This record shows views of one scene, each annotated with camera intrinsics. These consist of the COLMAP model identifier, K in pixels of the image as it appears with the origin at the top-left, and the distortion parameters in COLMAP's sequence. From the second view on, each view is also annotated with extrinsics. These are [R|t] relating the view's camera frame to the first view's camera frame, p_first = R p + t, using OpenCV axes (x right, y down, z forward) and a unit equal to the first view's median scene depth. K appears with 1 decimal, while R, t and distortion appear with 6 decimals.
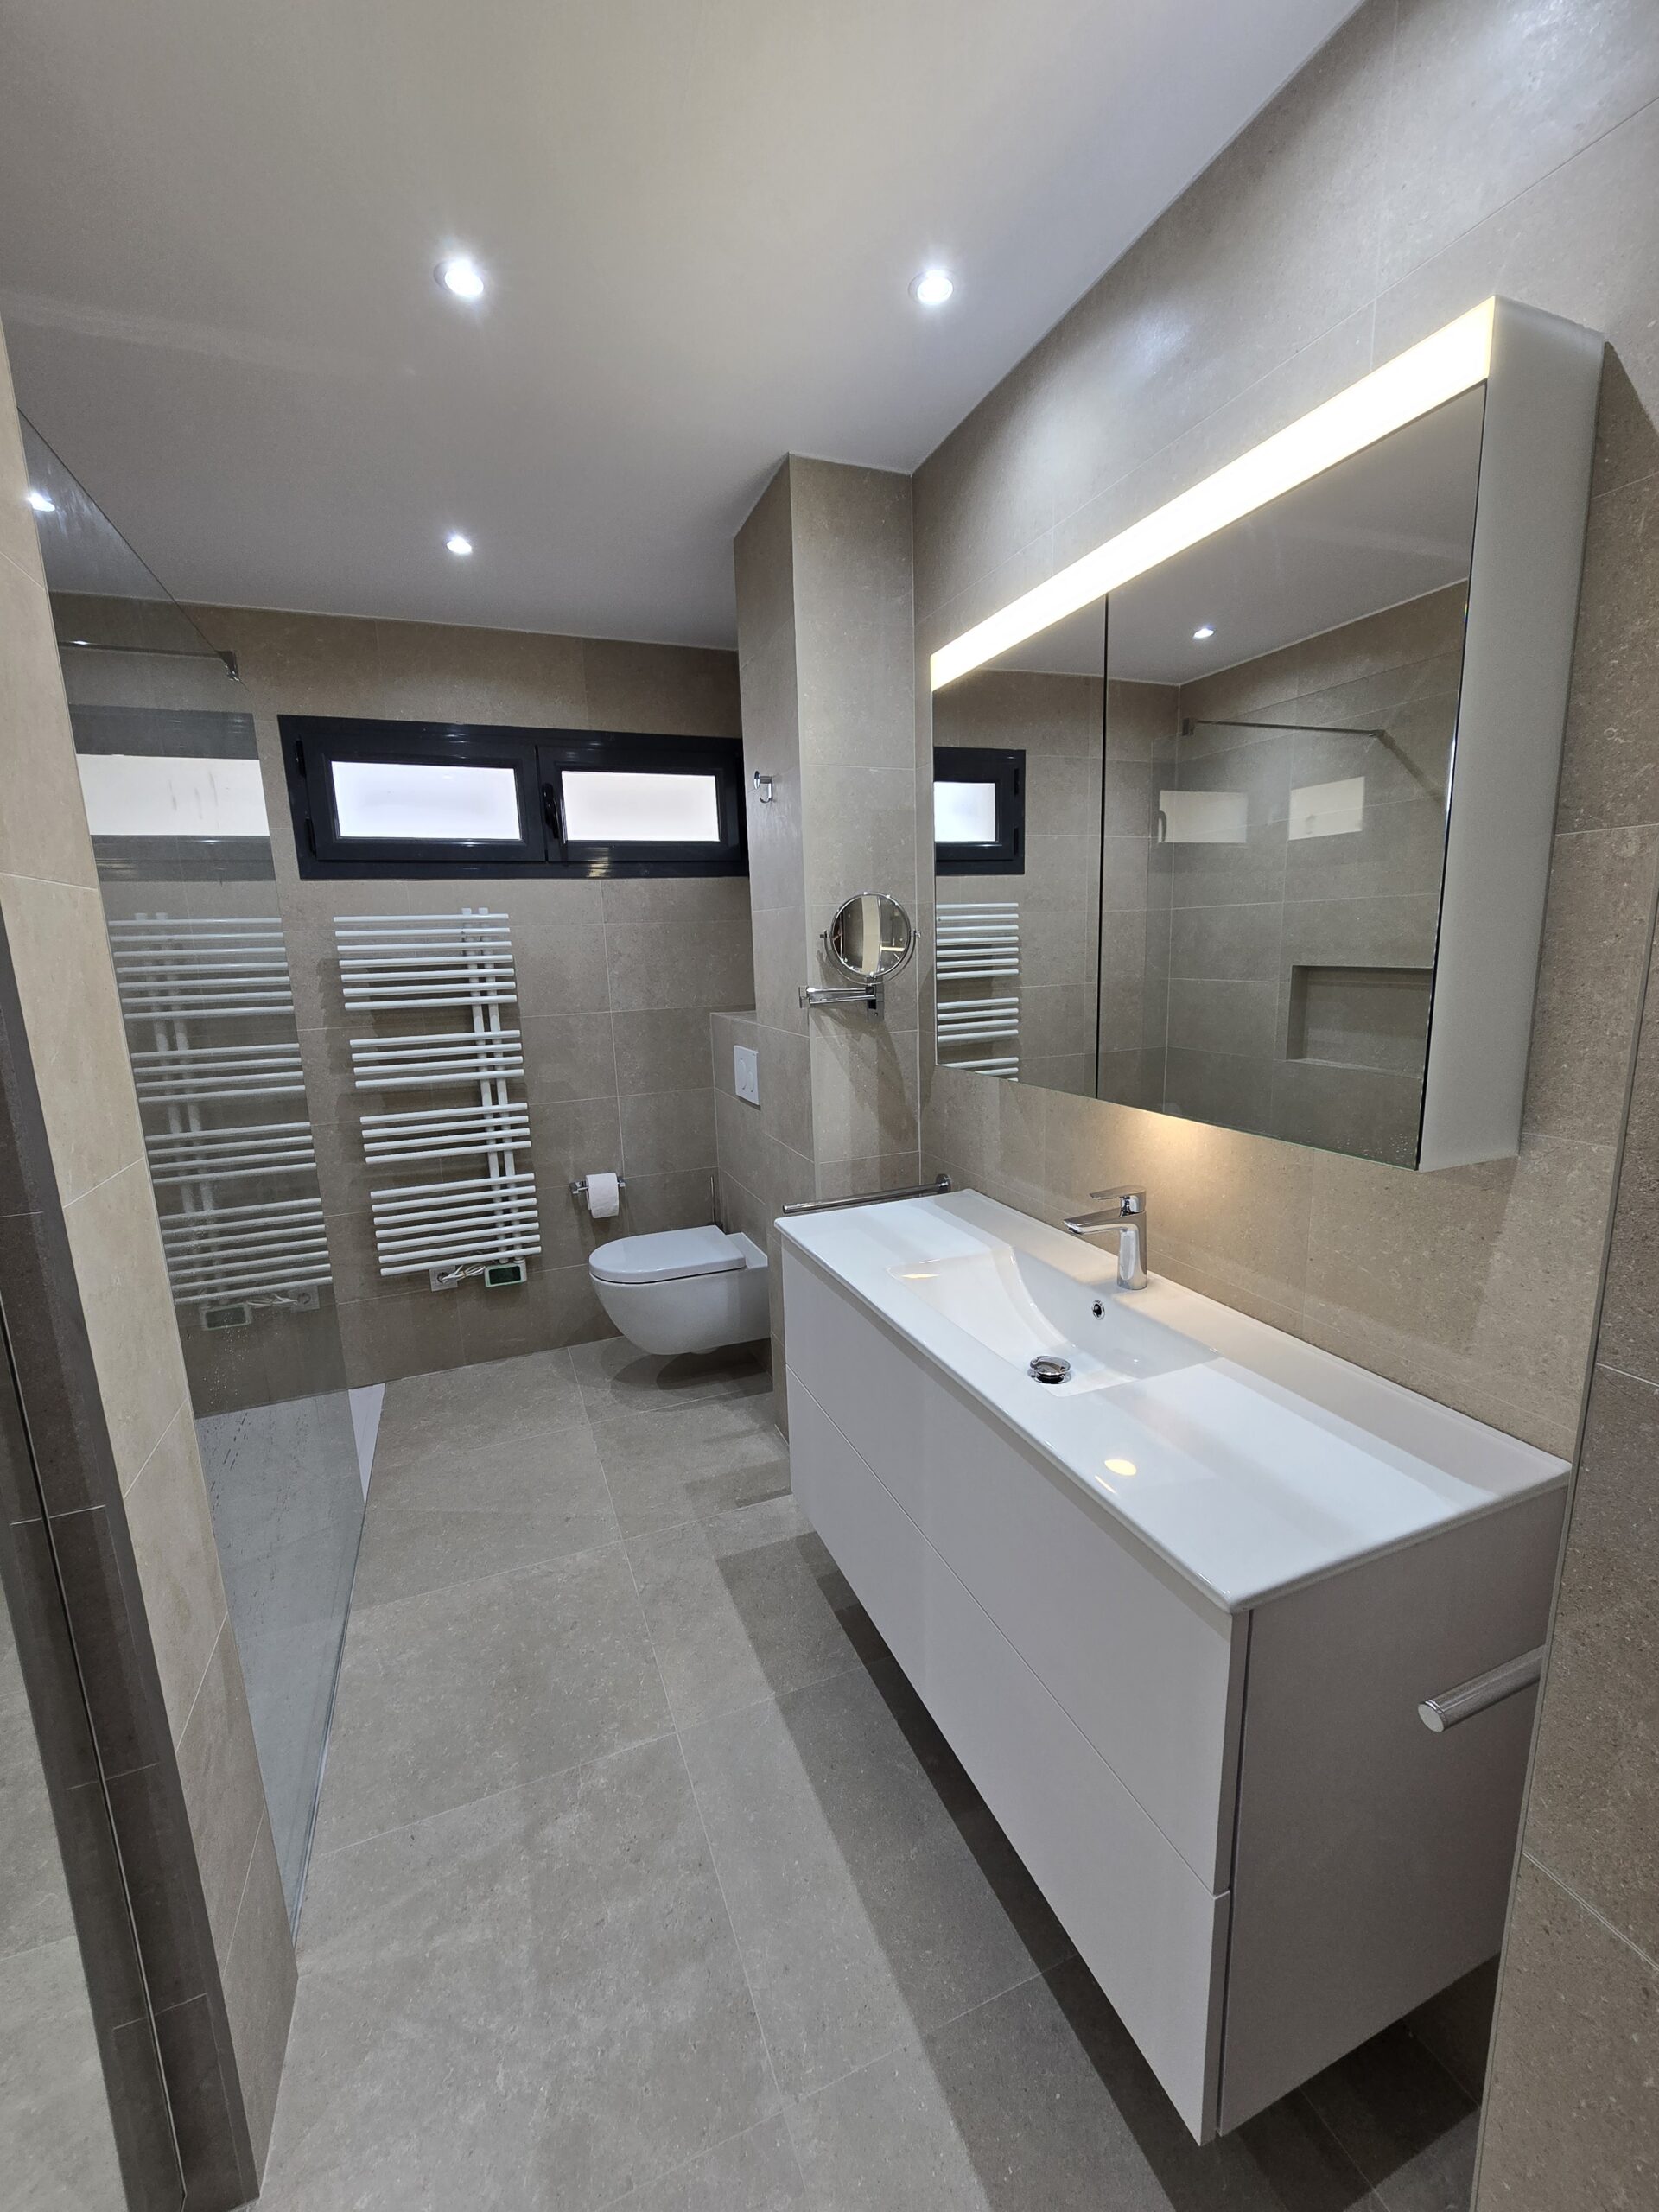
lens RADIAL K [[915.0, 0, 832.3], [0, 915.0, 1116.3], [0, 0, 1]] dist [-0.004624, 0.002796]
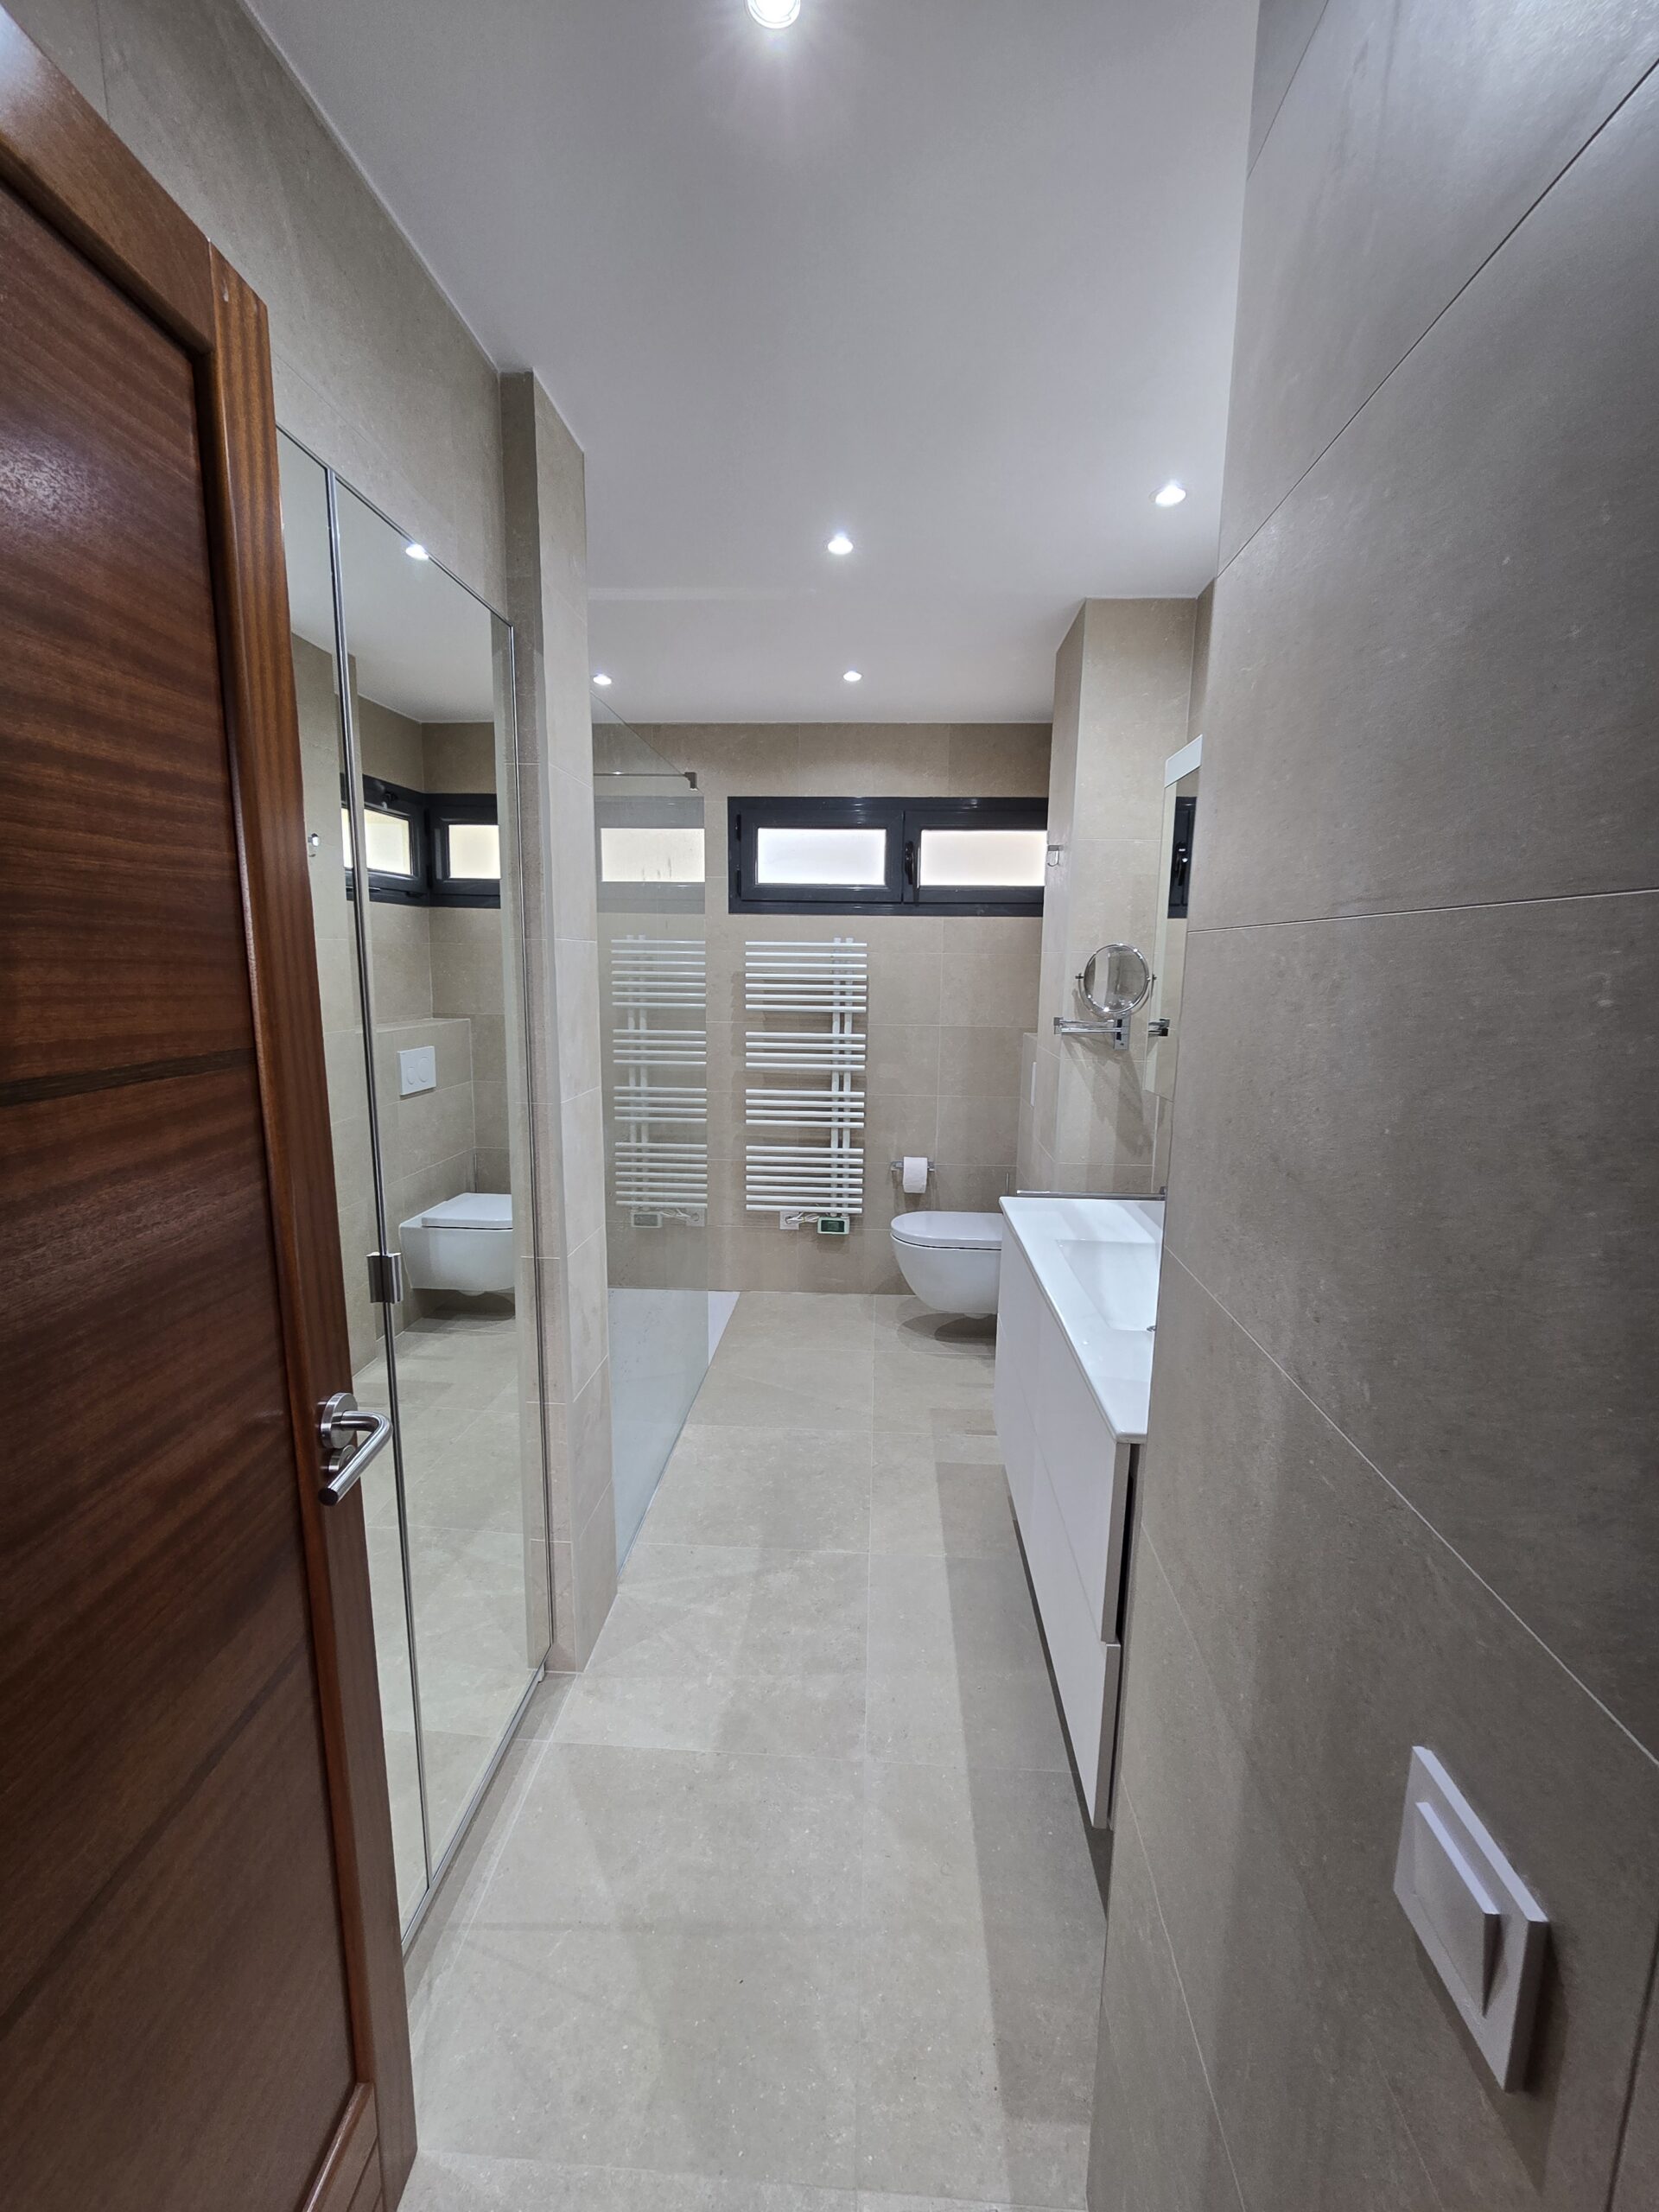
lens RADIAL K [[910.6, 0, 829.5], [0, 910.6, 1106.0], [0, 0, 1]] dist [-0.001203, 0.000132]
pose [[0.903849, 0.110941, -0.413219, 0.181226], [-0.121609, 0.992578, 0.000489, 0.011658], [0.410206, 0.049809, 0.910632, -0.202898]]
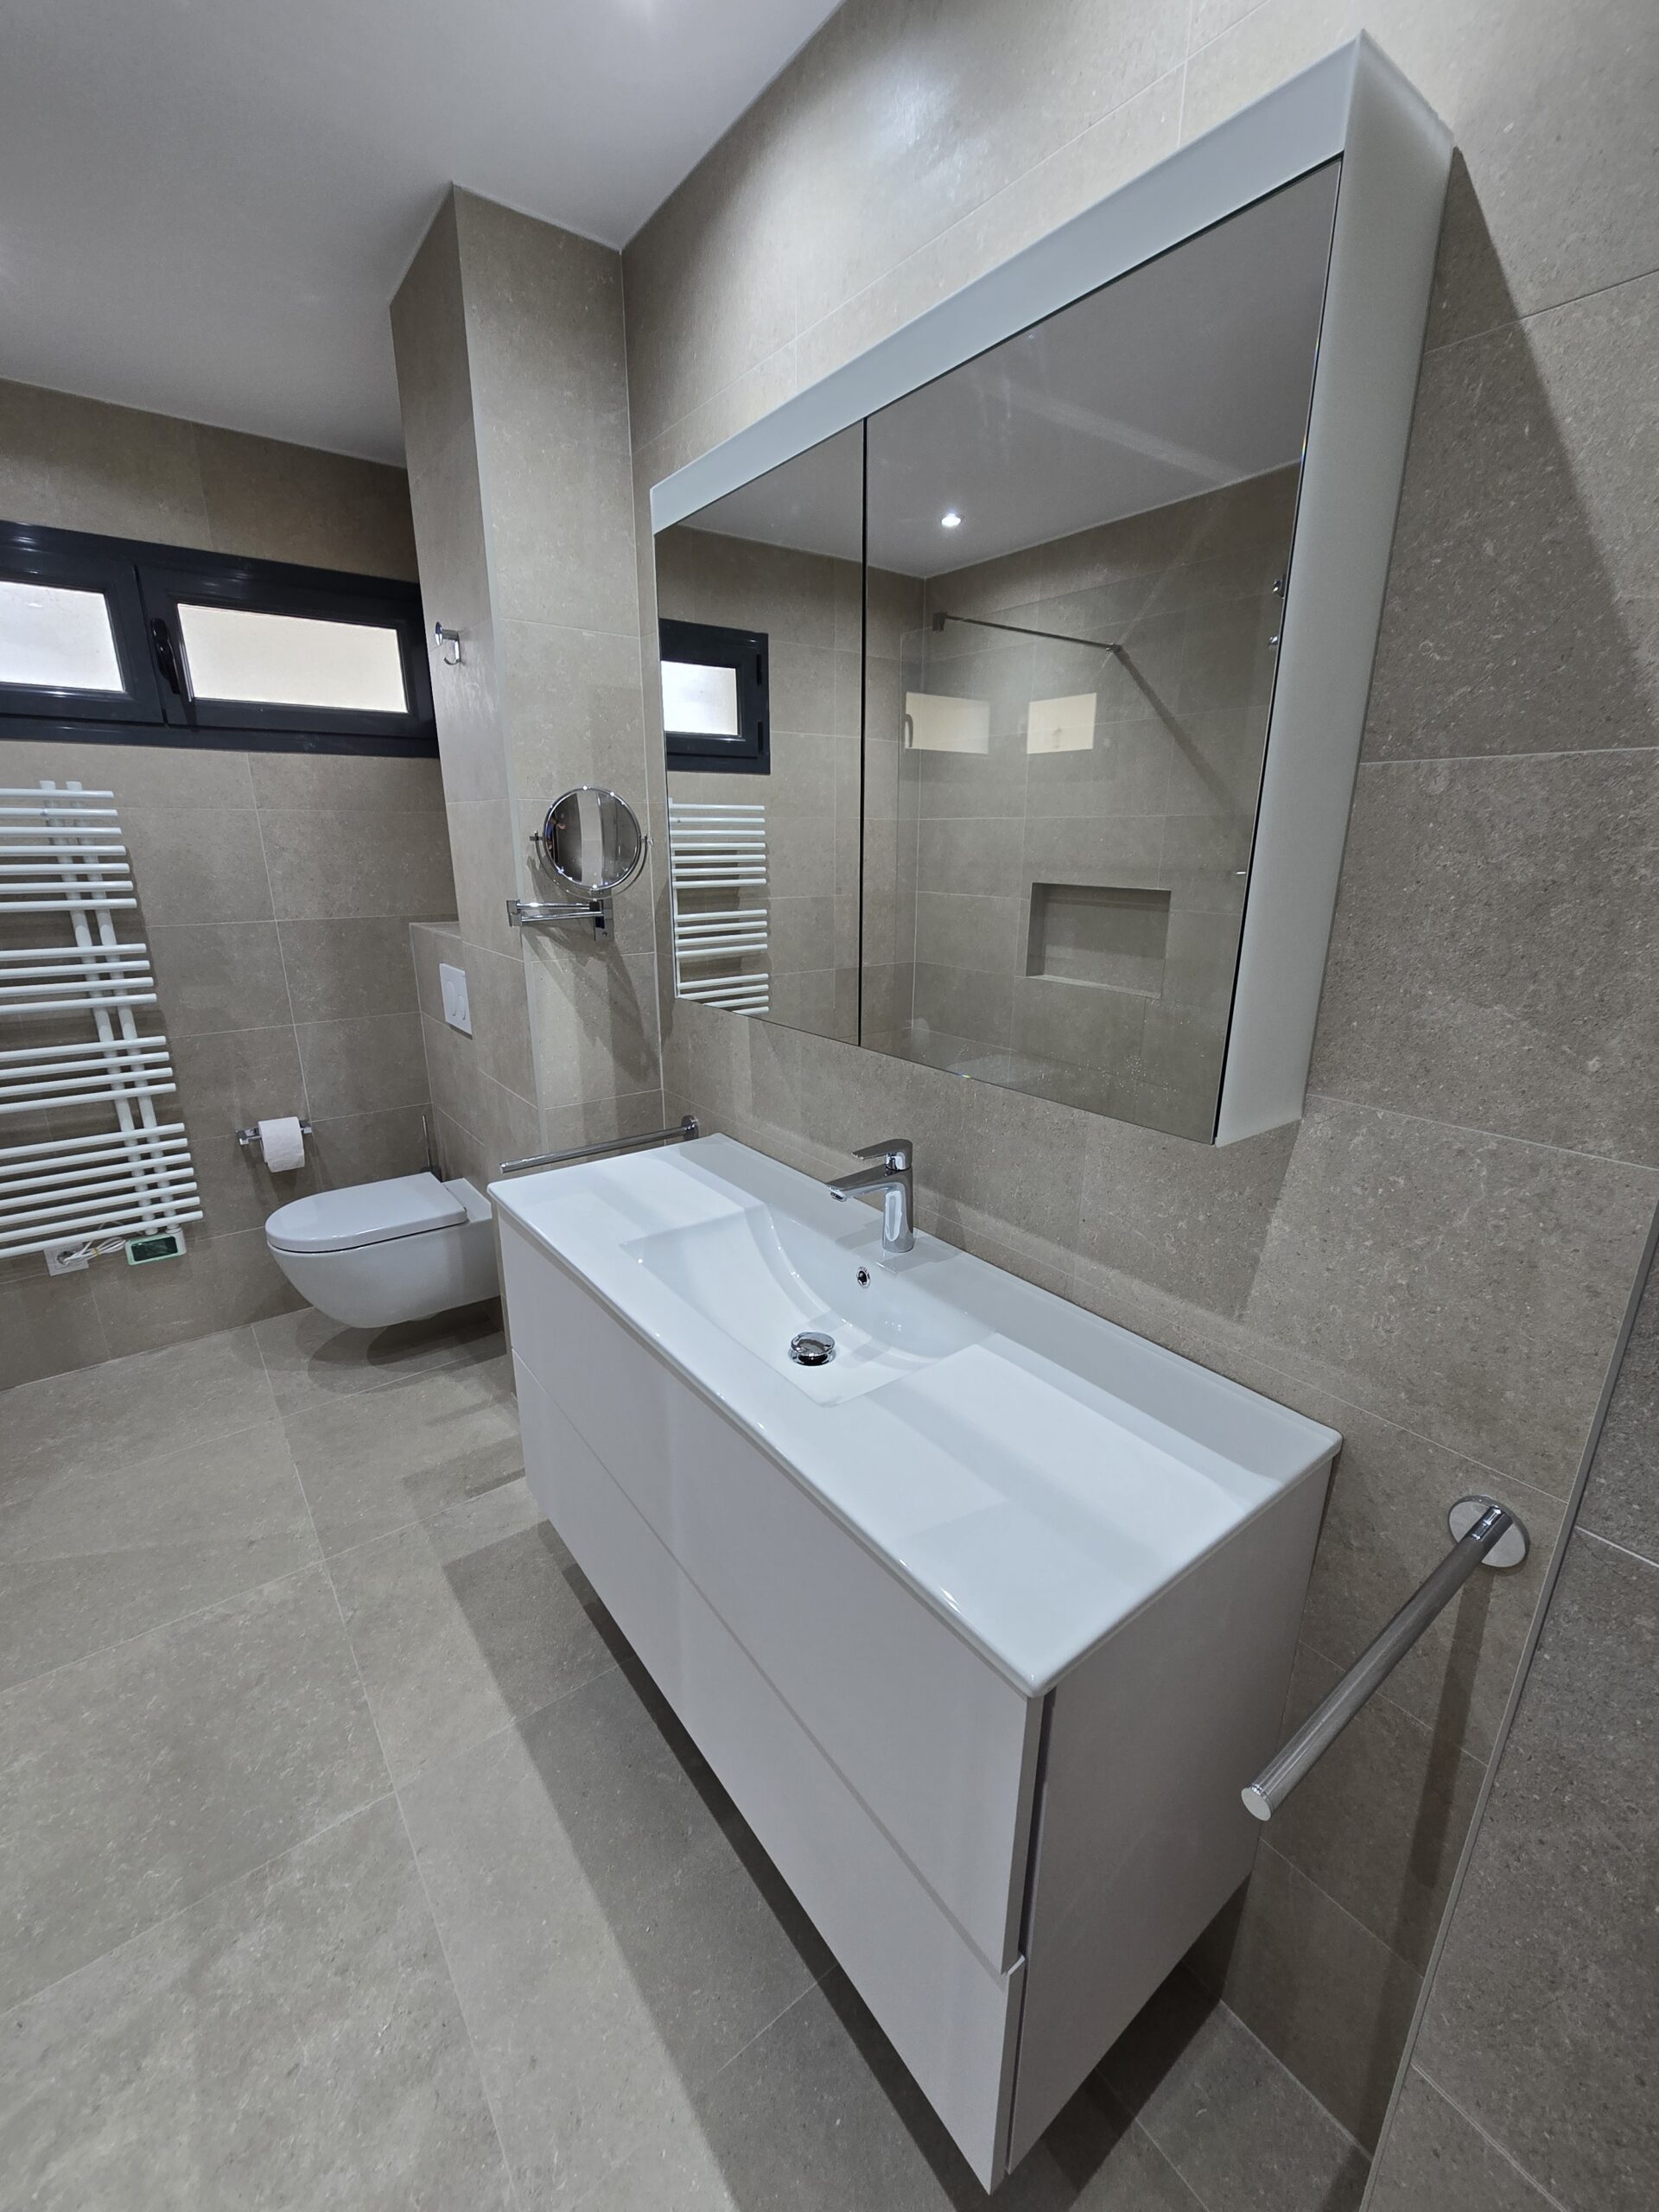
lens RADIAL K [[915.0, 0, 832.3], [0, 915.0, 1116.3], [0, 0, 1]] dist [-0.004624, 0.002796]
pose [[0.963650, -0.043334, 0.263631, 0.017867], [0.015898, 0.994311, 0.105327, -0.025414], [-0.266695, -0.097307, 0.958856, 0.092593]]
